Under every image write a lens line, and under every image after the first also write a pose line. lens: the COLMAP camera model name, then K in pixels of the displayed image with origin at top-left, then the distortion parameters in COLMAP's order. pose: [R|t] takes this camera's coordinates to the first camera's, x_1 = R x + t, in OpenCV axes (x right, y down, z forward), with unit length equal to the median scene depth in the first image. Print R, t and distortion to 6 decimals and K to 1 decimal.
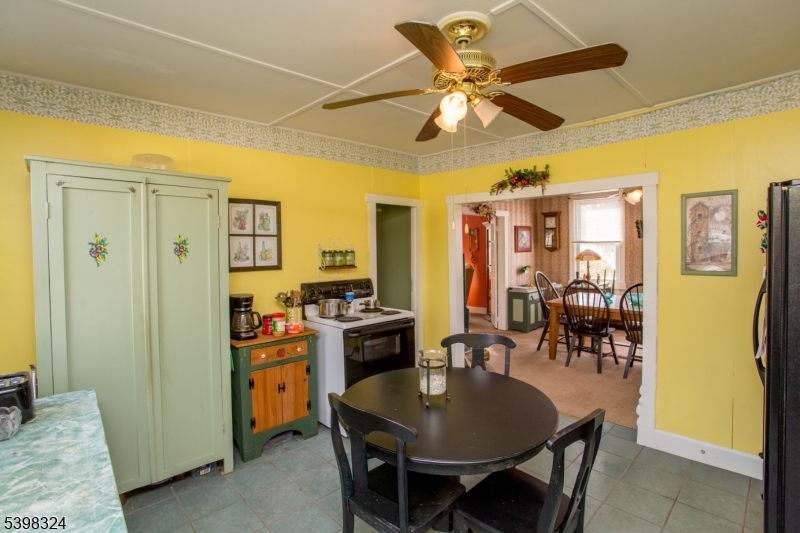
lens RADIAL K [[408.9, 0, 402.9], [0, 408.9, 258.2], [0, 0, 1]] dist [-0.002630, -0.000171]
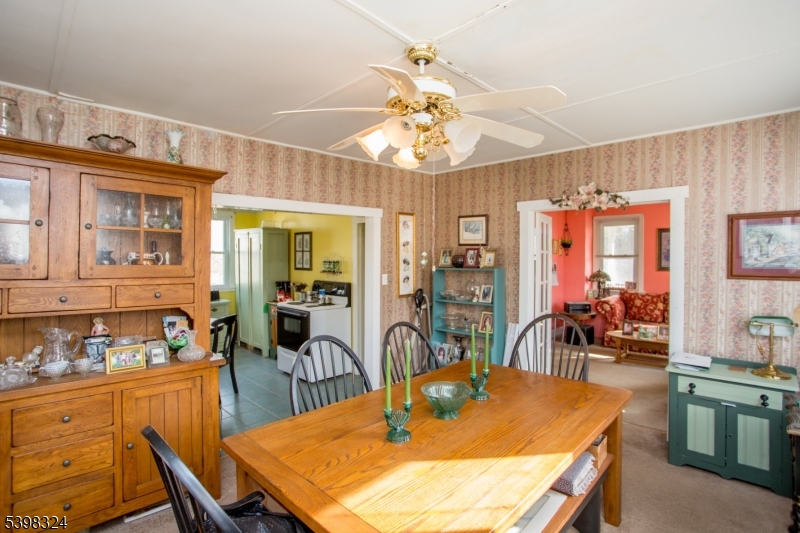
lens RADIAL K [[408.9, 0, 402.9], [0, 408.9, 258.2], [0, 0, 1]] dist [-0.002630, -0.000171]
pose [[-0.001387, 0.017442, -0.999847, 1.512499], [-0.027862, 0.999459, 0.017474, -0.069884], [0.999611, 0.027882, -0.000900, 1.461867]]
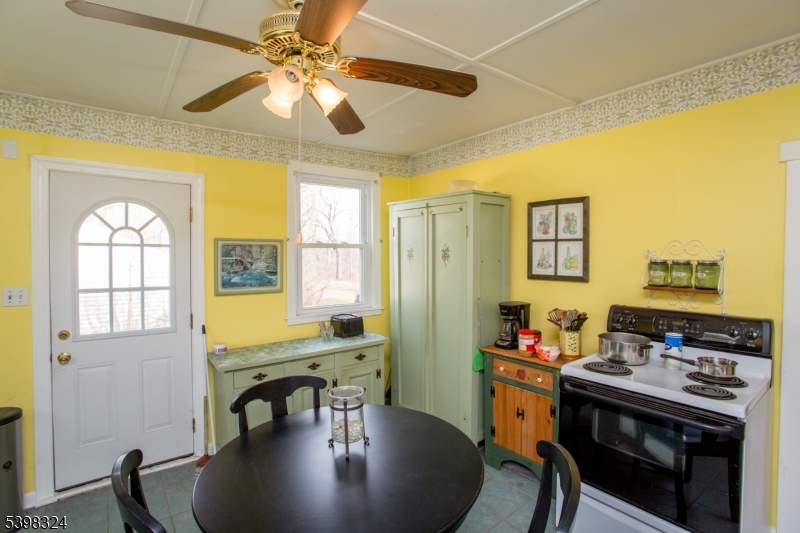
lens RADIAL K [[408.9, 0, 402.9], [0, 408.9, 258.2], [0, 0, 1]] dist [-0.002630, -0.000171]
pose [[-0.109133, 0.030936, -0.993546, 0.550324], [-0.021067, 0.999219, 0.033427, -0.039518], [0.993804, 0.024579, -0.108396, 0.767926]]
